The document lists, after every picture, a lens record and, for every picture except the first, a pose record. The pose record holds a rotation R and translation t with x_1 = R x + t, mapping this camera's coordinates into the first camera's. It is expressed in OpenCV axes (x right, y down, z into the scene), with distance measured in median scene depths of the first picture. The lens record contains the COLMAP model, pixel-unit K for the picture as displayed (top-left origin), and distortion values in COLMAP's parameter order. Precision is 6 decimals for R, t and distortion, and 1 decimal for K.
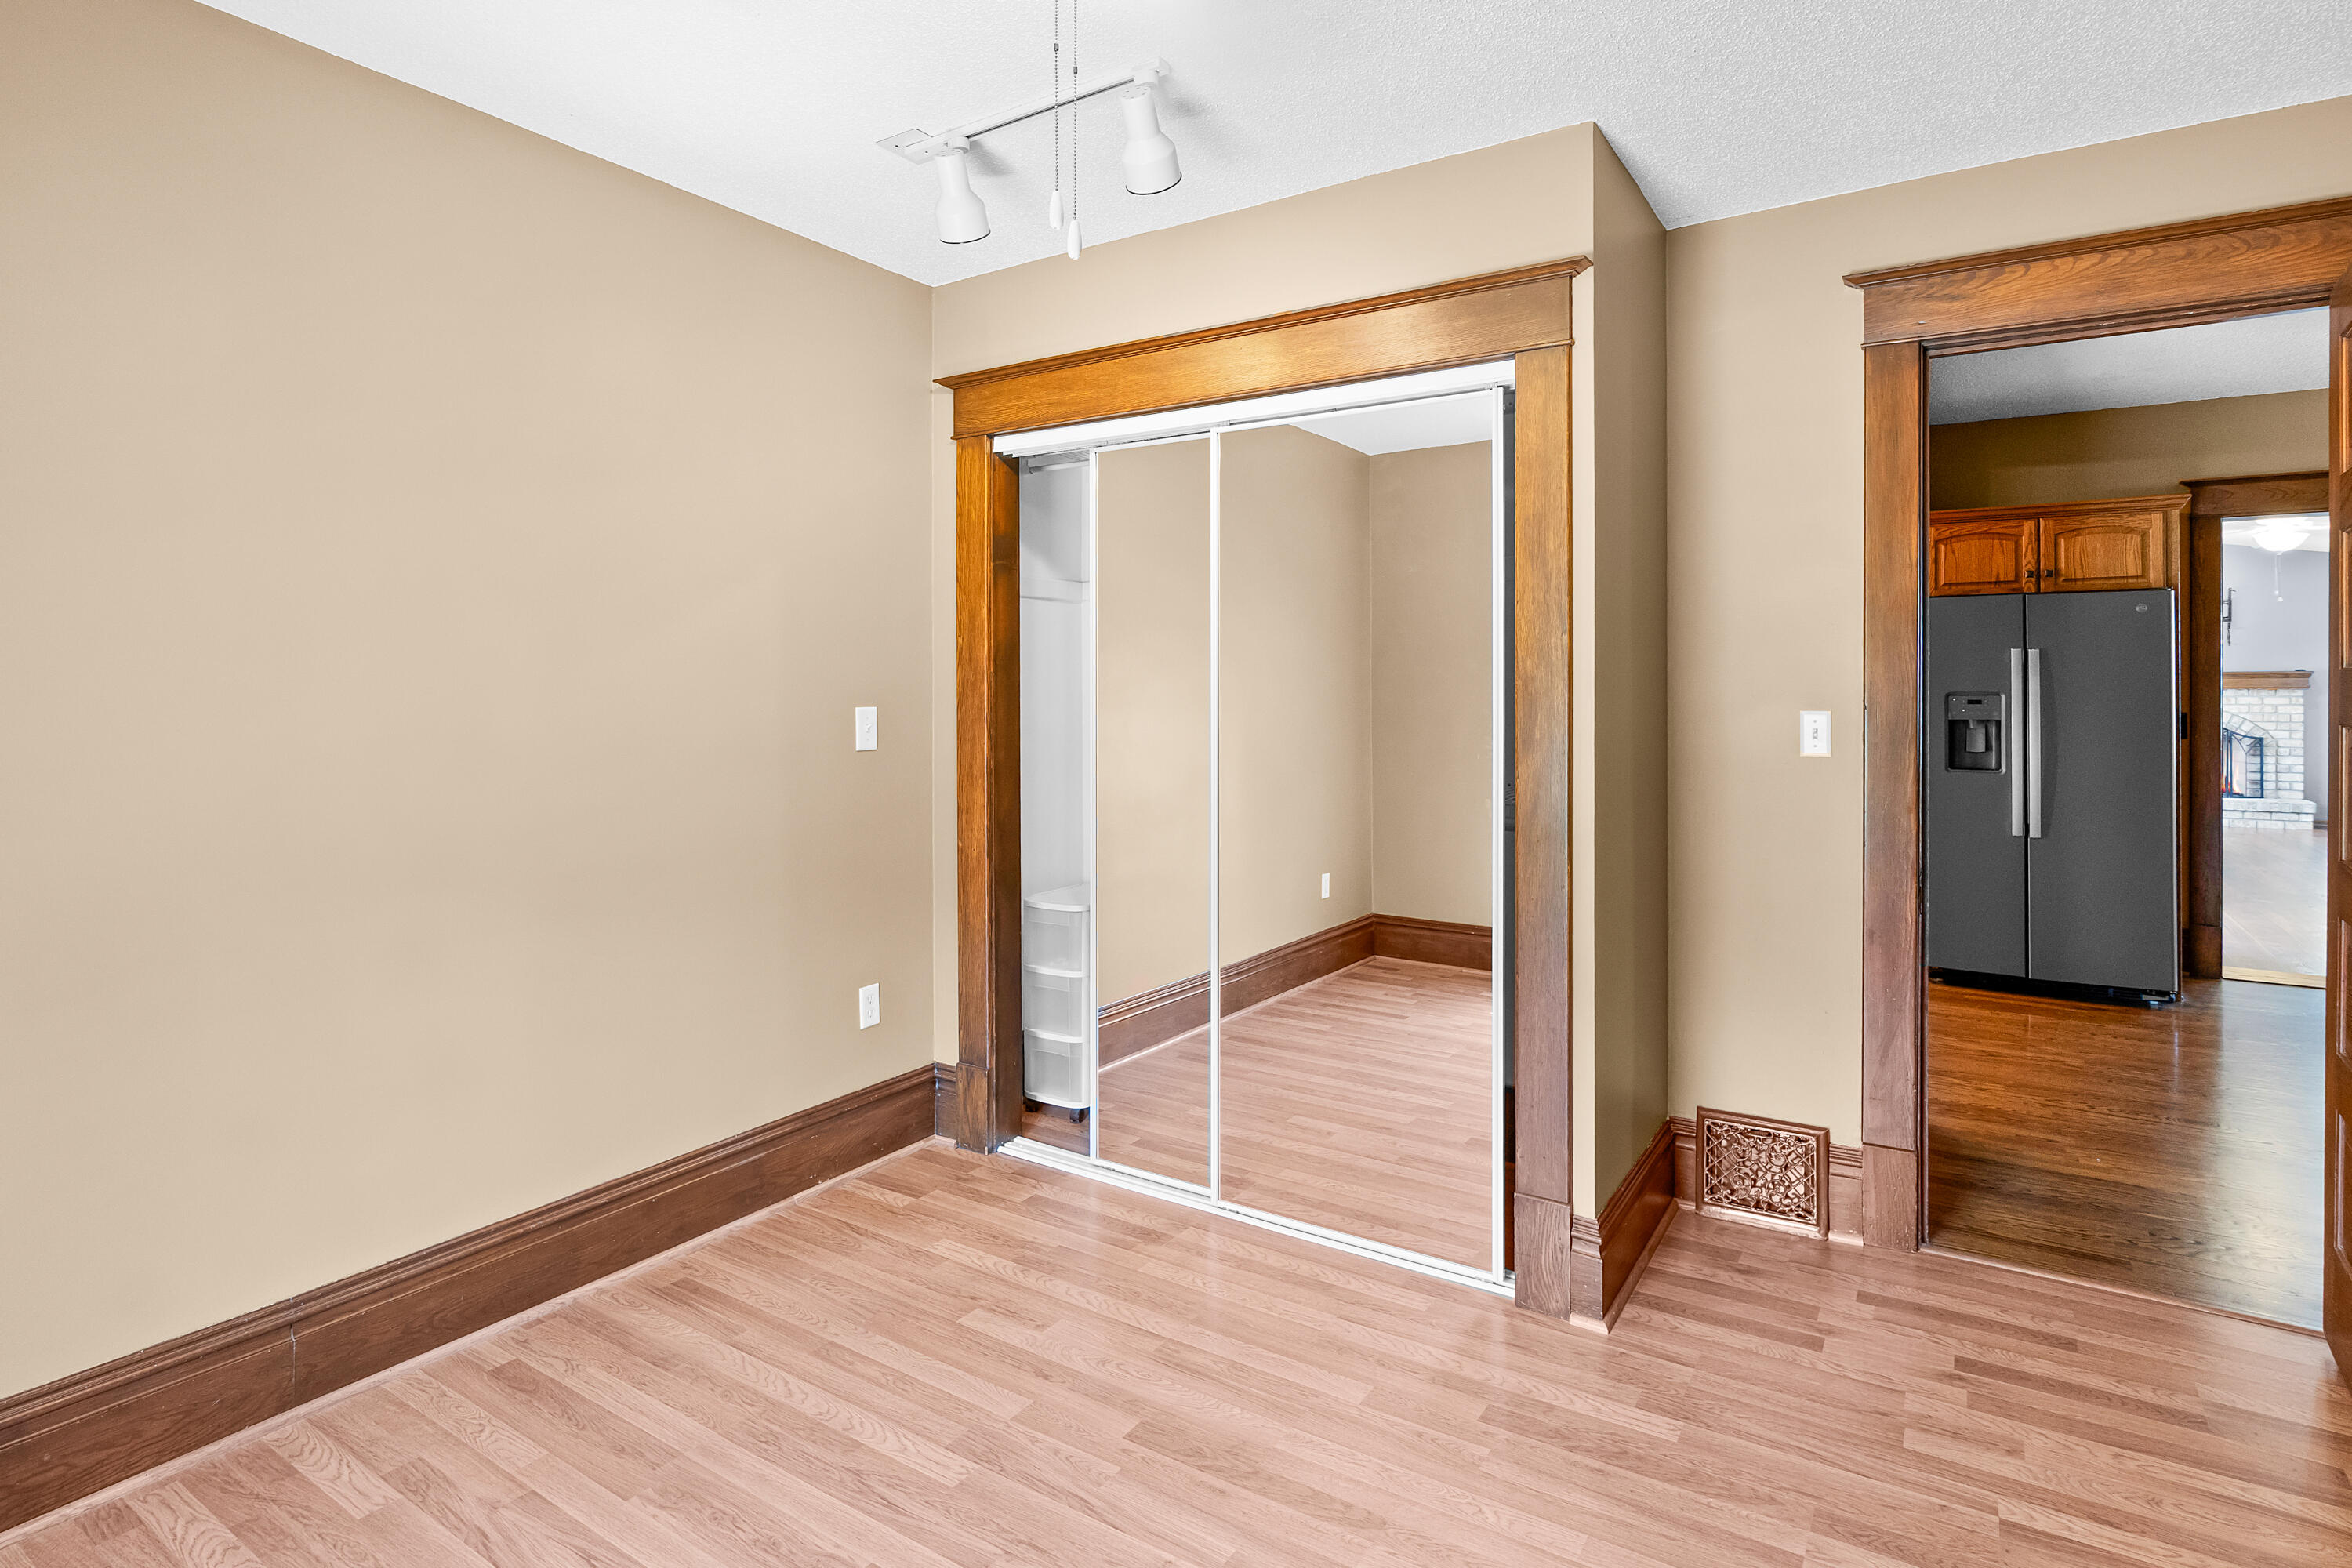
lens RADIAL K [[1216.3, 0, 1179.7], [0, 1216.3, 681.5], [0, 0, 1]] dist [-0.004081, -0.001410]
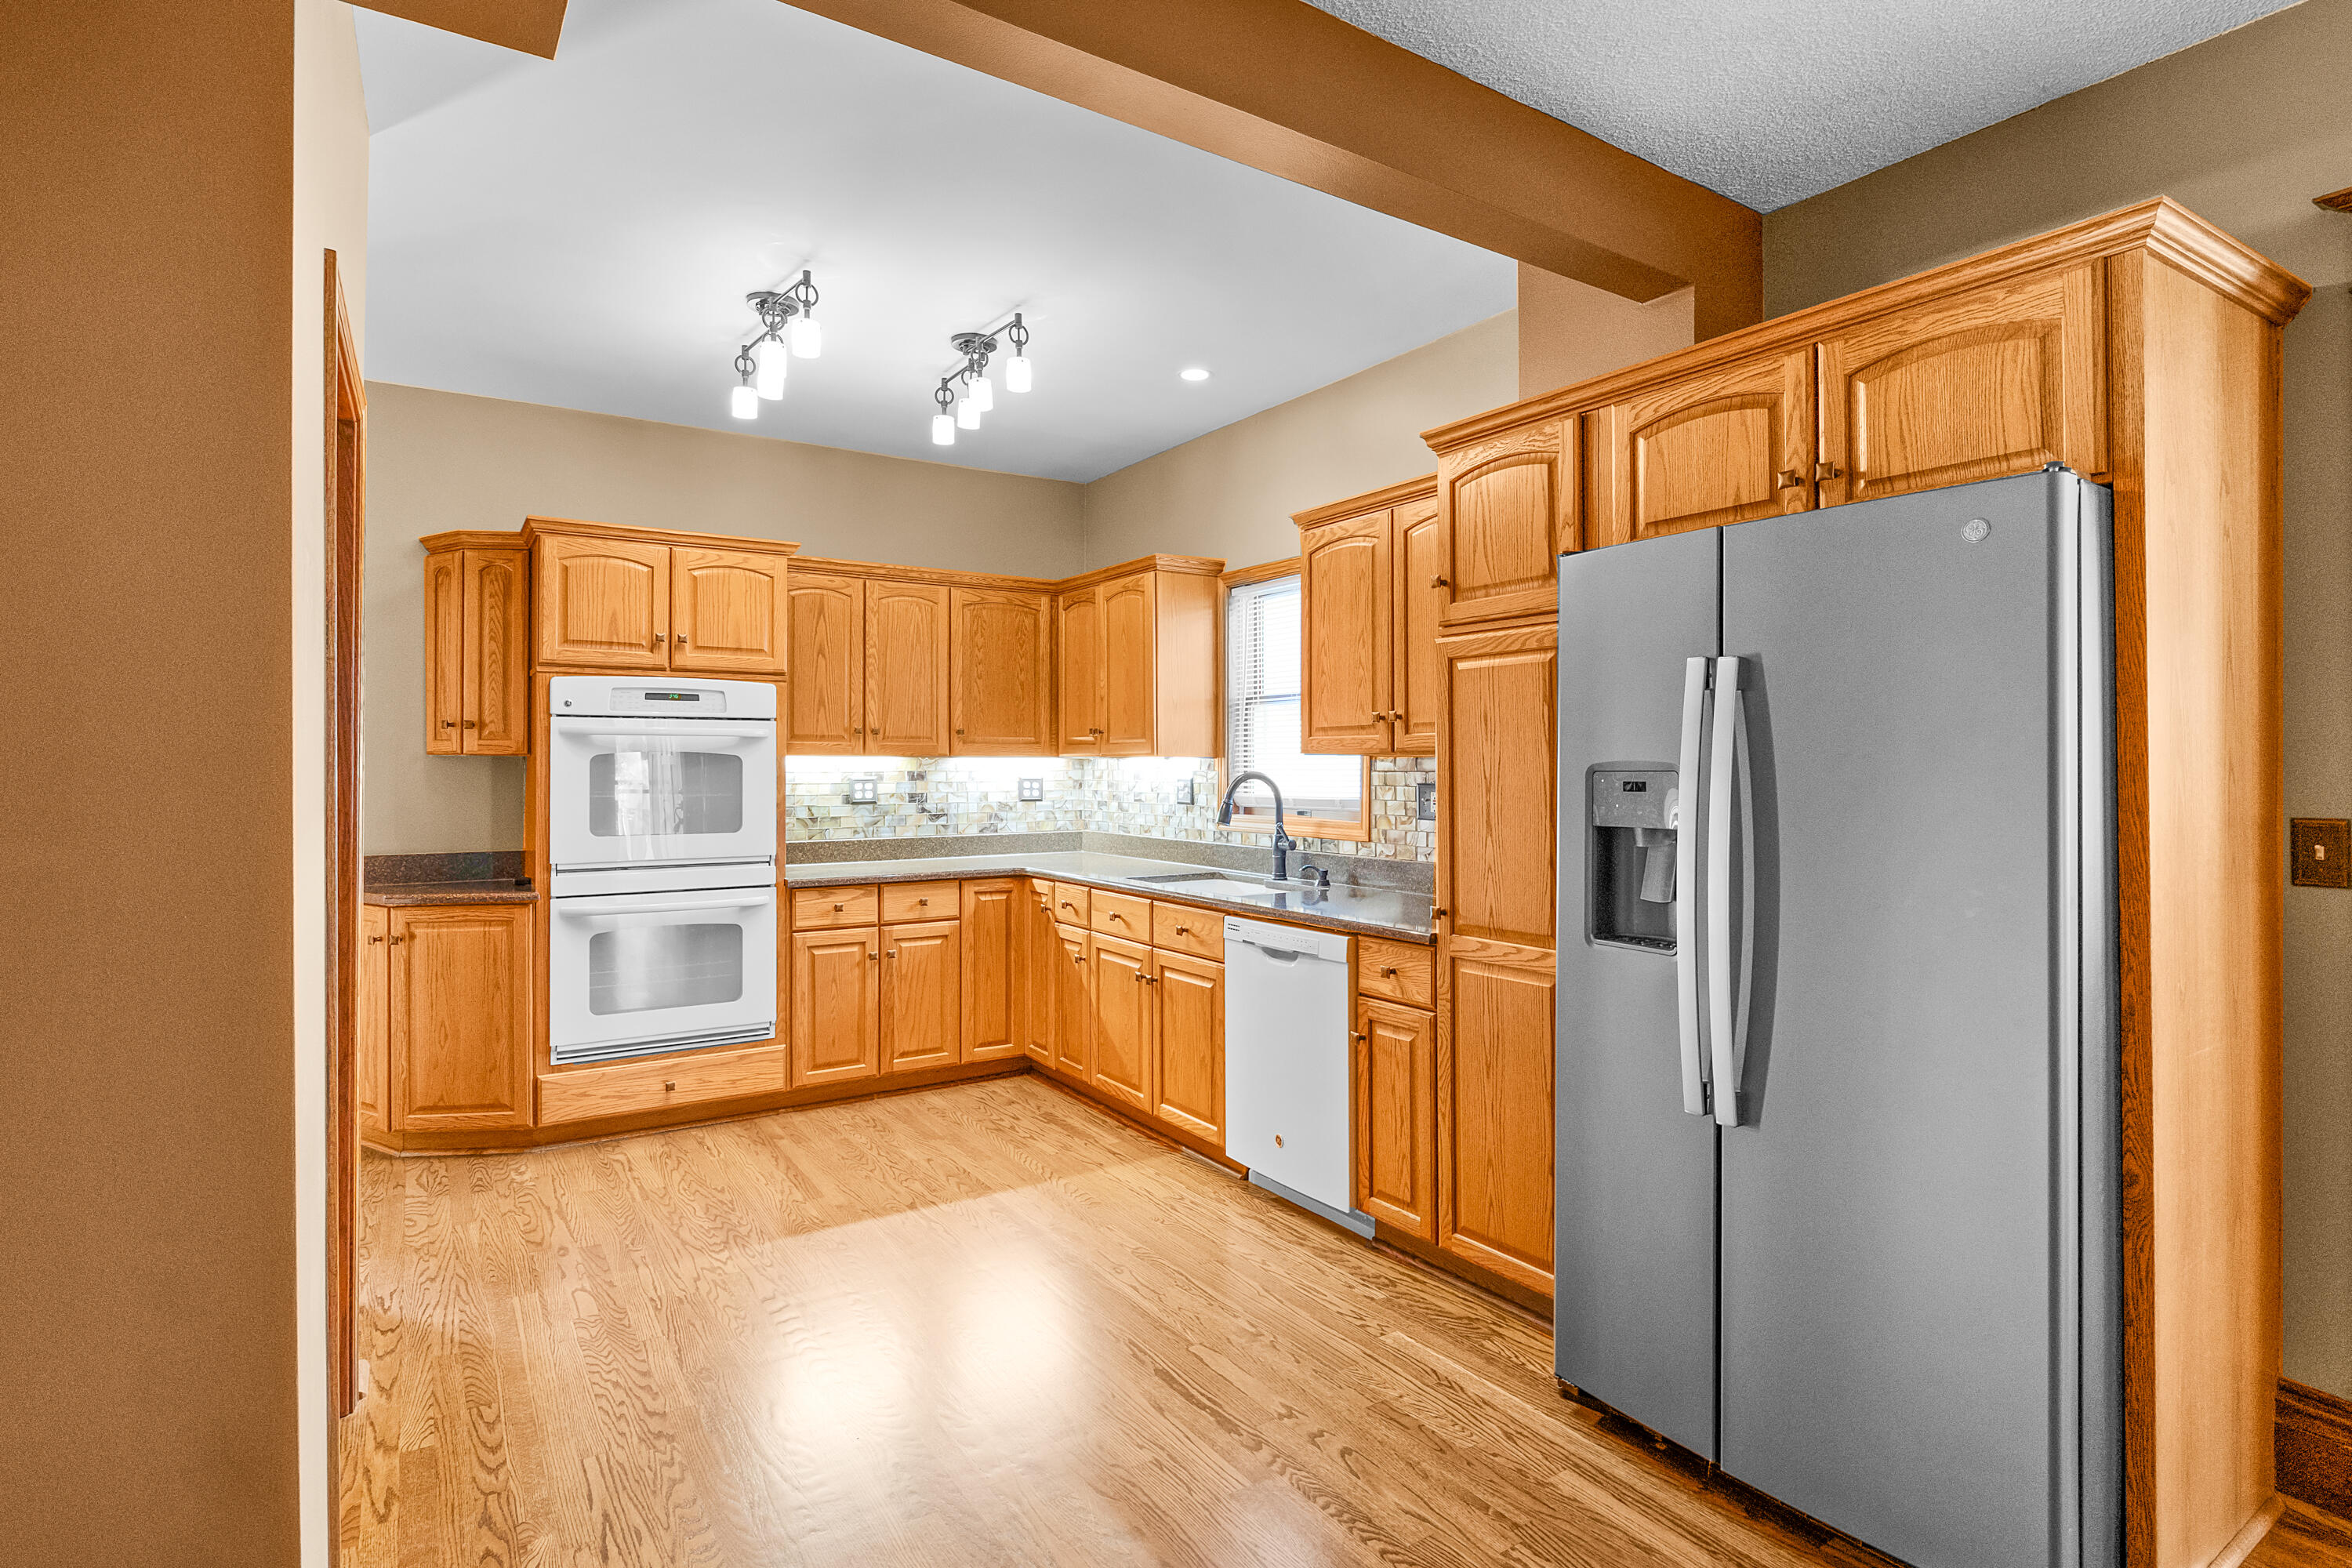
lens RADIAL K [[1192.3, 0, 1194.3], [0, 1192.3, 753.7], [0, 0, 1]] dist [-0.002122, -0.000943]
pose [[0.921373, -0.004864, -0.388649, 0.310808], [0.003606, 0.999986, -0.003968, 0.002790], [0.388662, 0.002255, 0.921377, 0.252794]]
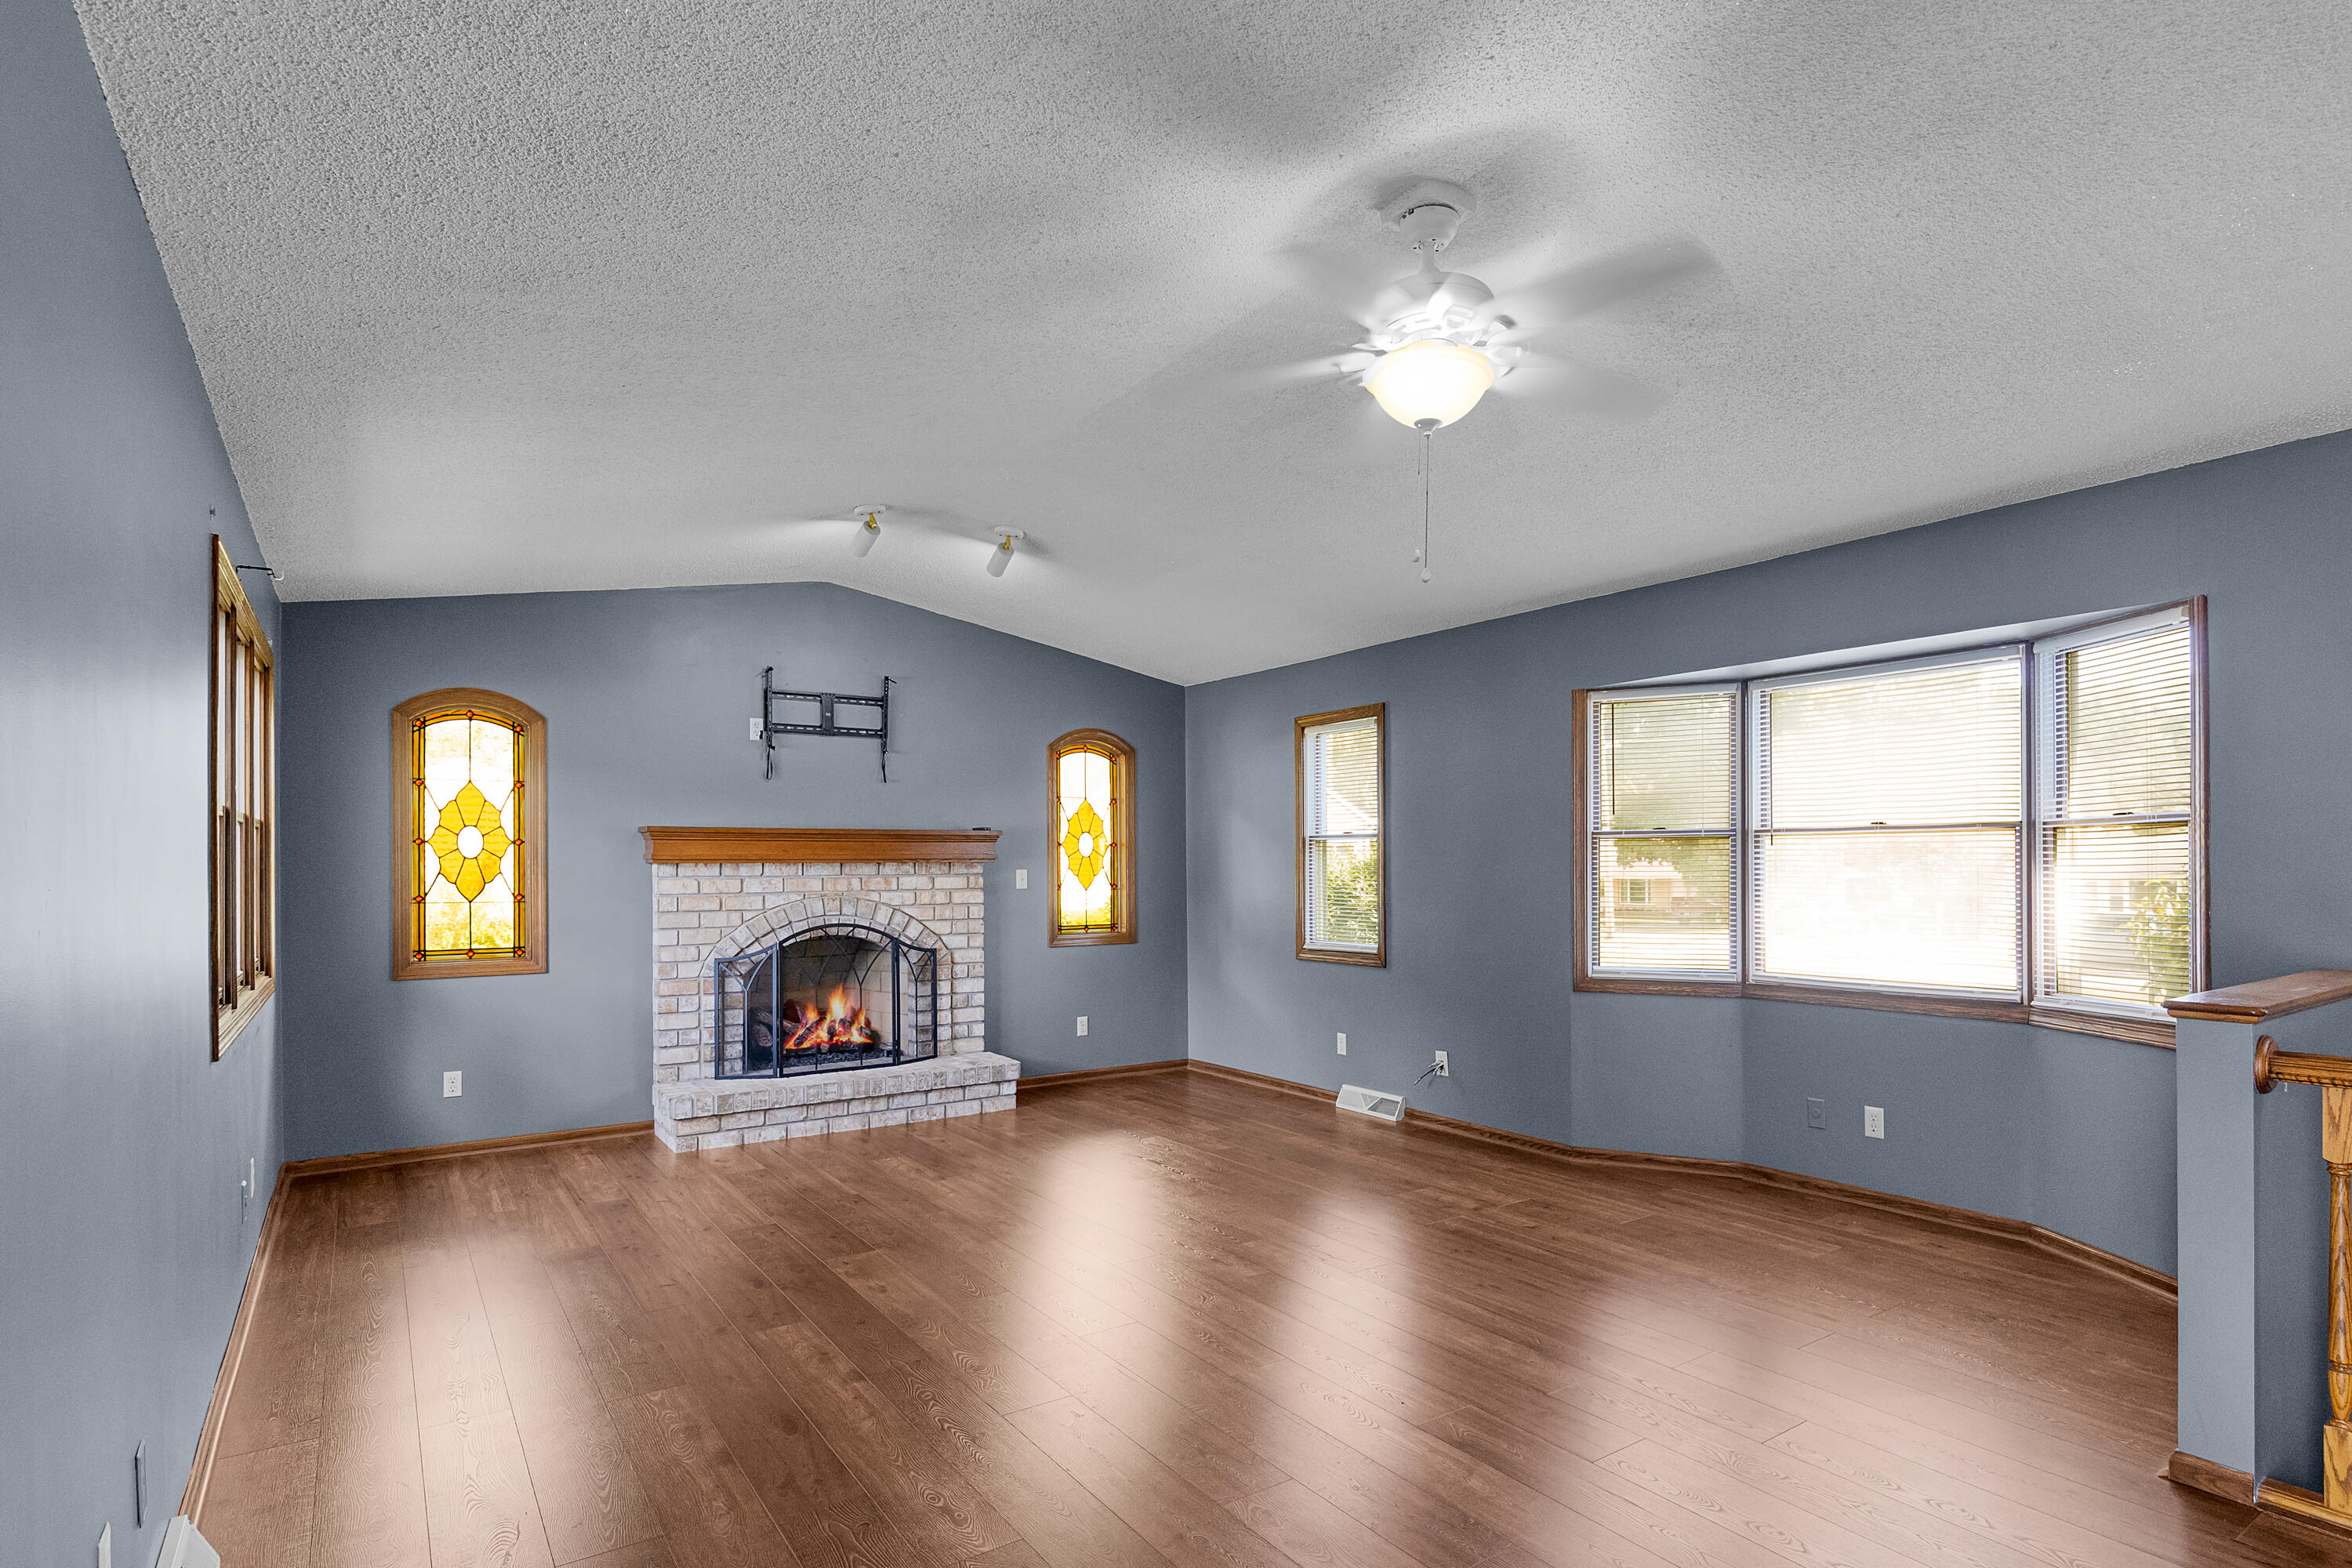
lens RADIAL K [[1203.1, 0, 1184.9], [0, 1203.1, 868.5], [0, 0, 1]] dist [-0.000547, -0.000244]
pose [[0.380373, -0.003773, 0.924826, 0.428963], [-0.000672, 0.999990, 0.004356, 0.006843], [-0.924833, -0.002278, 0.380367, 0.689719]]
